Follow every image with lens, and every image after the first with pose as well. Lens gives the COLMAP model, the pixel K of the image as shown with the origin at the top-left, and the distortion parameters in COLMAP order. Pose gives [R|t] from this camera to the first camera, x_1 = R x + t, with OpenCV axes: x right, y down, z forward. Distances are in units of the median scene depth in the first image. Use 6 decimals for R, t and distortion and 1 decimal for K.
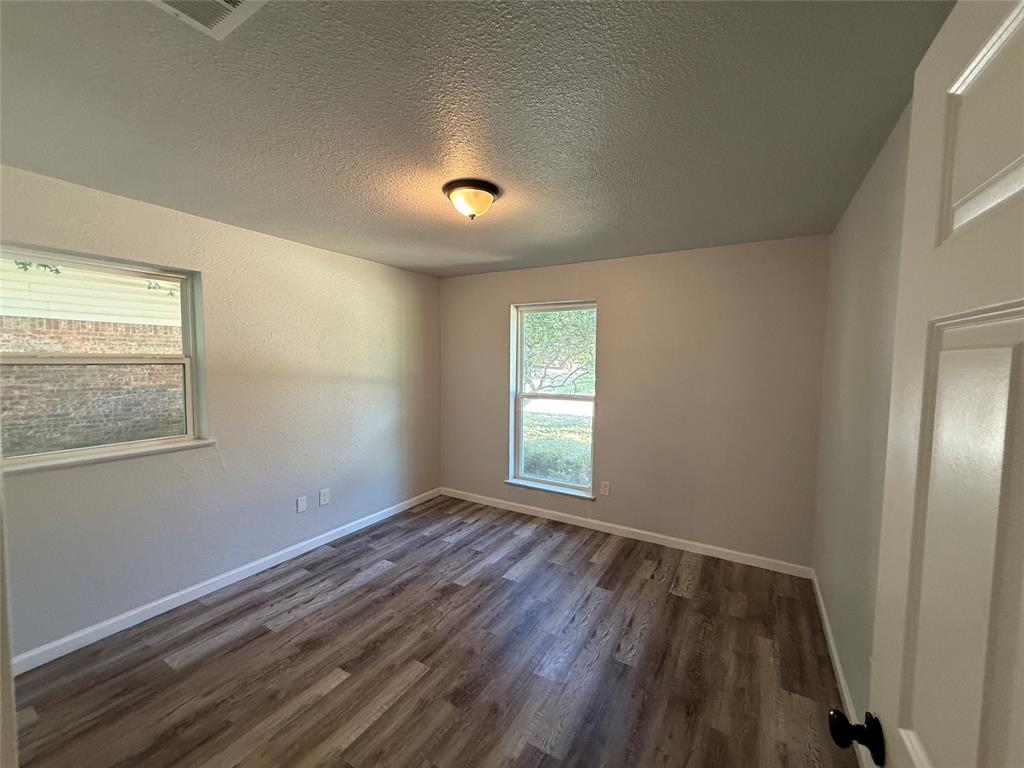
lens RADIAL K [[406.8, 0, 511.6], [0, 406.8, 383.8], [0, 0, 1]] dist [0.002968, -0.000043]
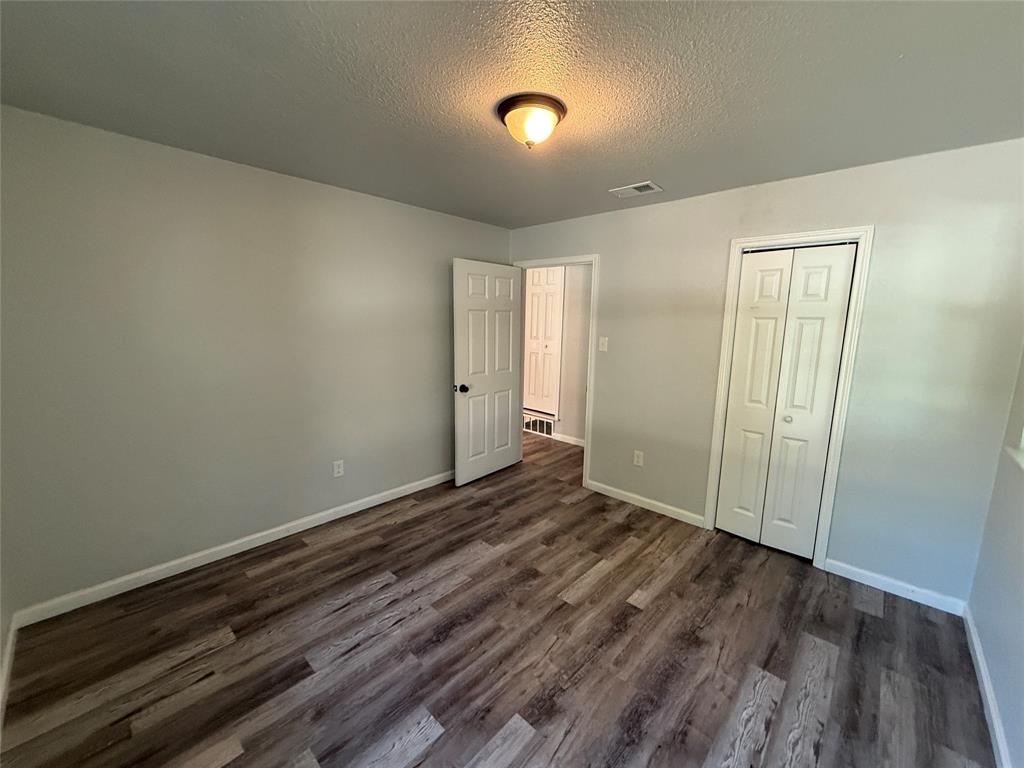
lens RADIAL K [[406.8, 0, 511.5], [0, 406.8, 382.8], [0, 0, 1]] dist [0.002968, -0.000043]
pose [[-0.976893, -0.062562, 0.204366, -0.244134], [-0.016816, 0.975733, 0.218318, -0.110870], [-0.213065, 0.209837, -0.954239, 1.790601]]
